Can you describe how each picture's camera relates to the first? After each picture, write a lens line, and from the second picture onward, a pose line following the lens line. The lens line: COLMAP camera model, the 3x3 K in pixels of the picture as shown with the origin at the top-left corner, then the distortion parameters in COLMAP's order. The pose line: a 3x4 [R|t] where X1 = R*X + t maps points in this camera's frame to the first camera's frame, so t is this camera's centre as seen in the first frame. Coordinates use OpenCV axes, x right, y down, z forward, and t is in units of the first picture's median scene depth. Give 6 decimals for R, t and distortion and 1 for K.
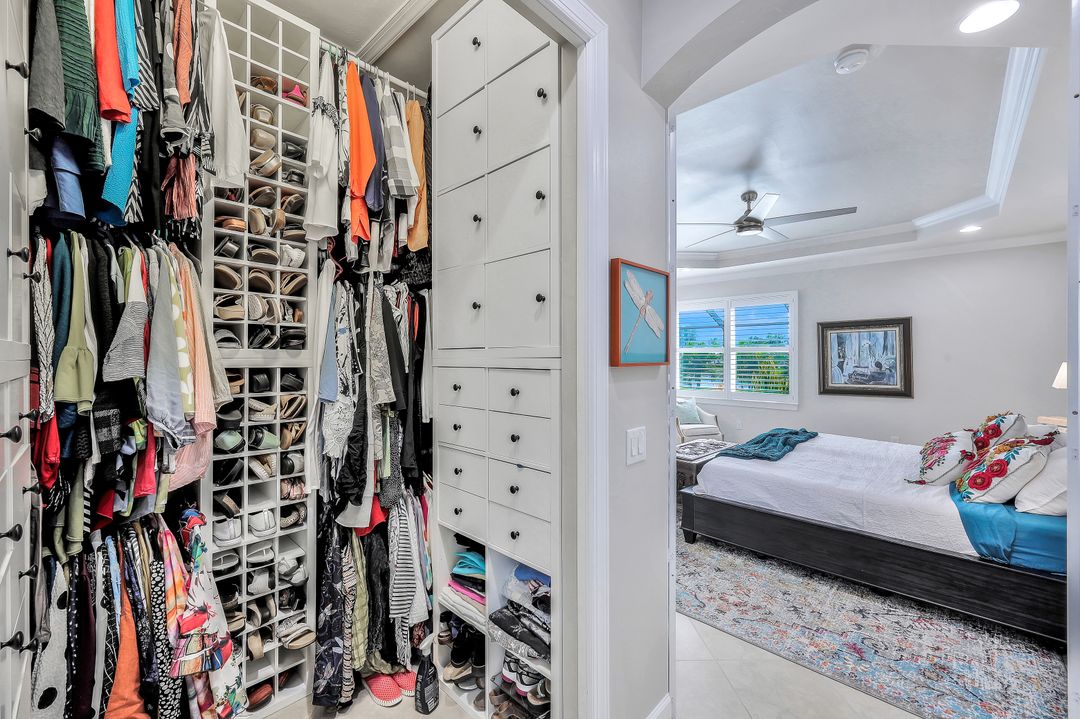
lens RADIAL K [[435.8, 0, 538.3], [0, 435.8, 359.4], [0, 0, 1]] dist [-0.000232, -0.000067]
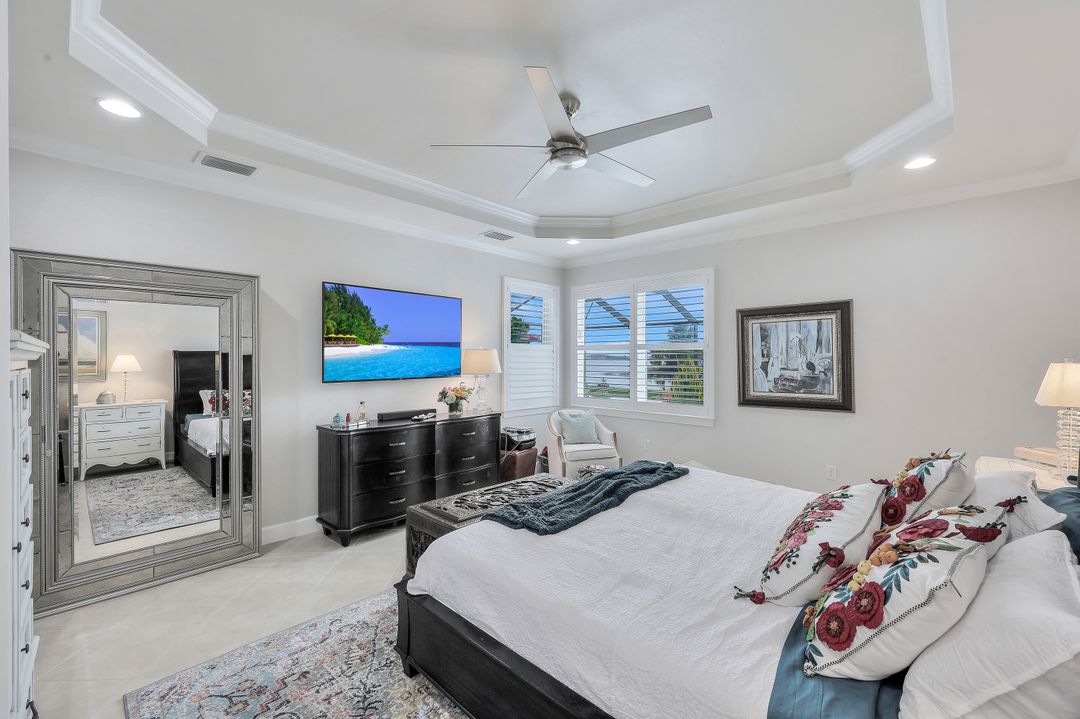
lens RADIAL K [[453.6, 0, 540.3], [0, 453.6, 361.7], [0, 0, 1]] dist [0.000144, -0.000292]
pose [[0.999979, -0.000538, 0.006388, 0.333061], [0.000507, 0.999988, 0.004890, 0.000713], [-0.006391, -0.004887, 0.999968, 0.251786]]
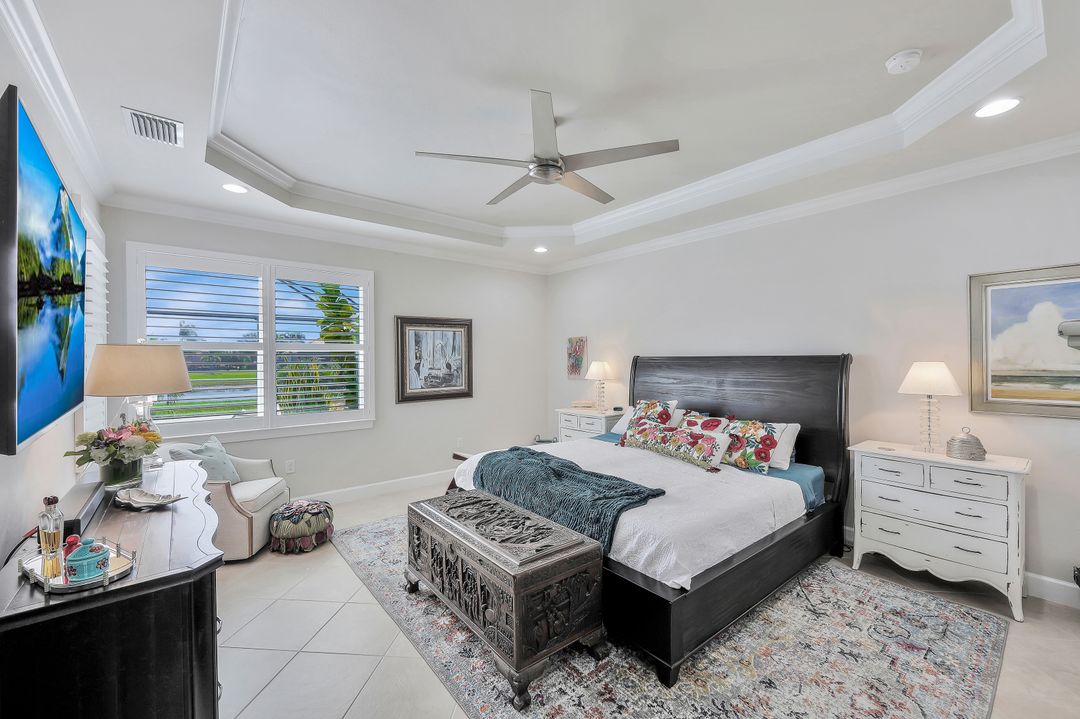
lens RADIAL K [[435.8, 0, 538.3], [0, 435.8, 359.4], [0, 0, 1]] dist [-0.000232, -0.000067]
pose [[0.120012, -0.001239, 0.992772, -0.151387], [0.007016, 0.999975, 0.000399, -0.001325], [-0.992748, 0.006918, 0.120017, 0.707375]]
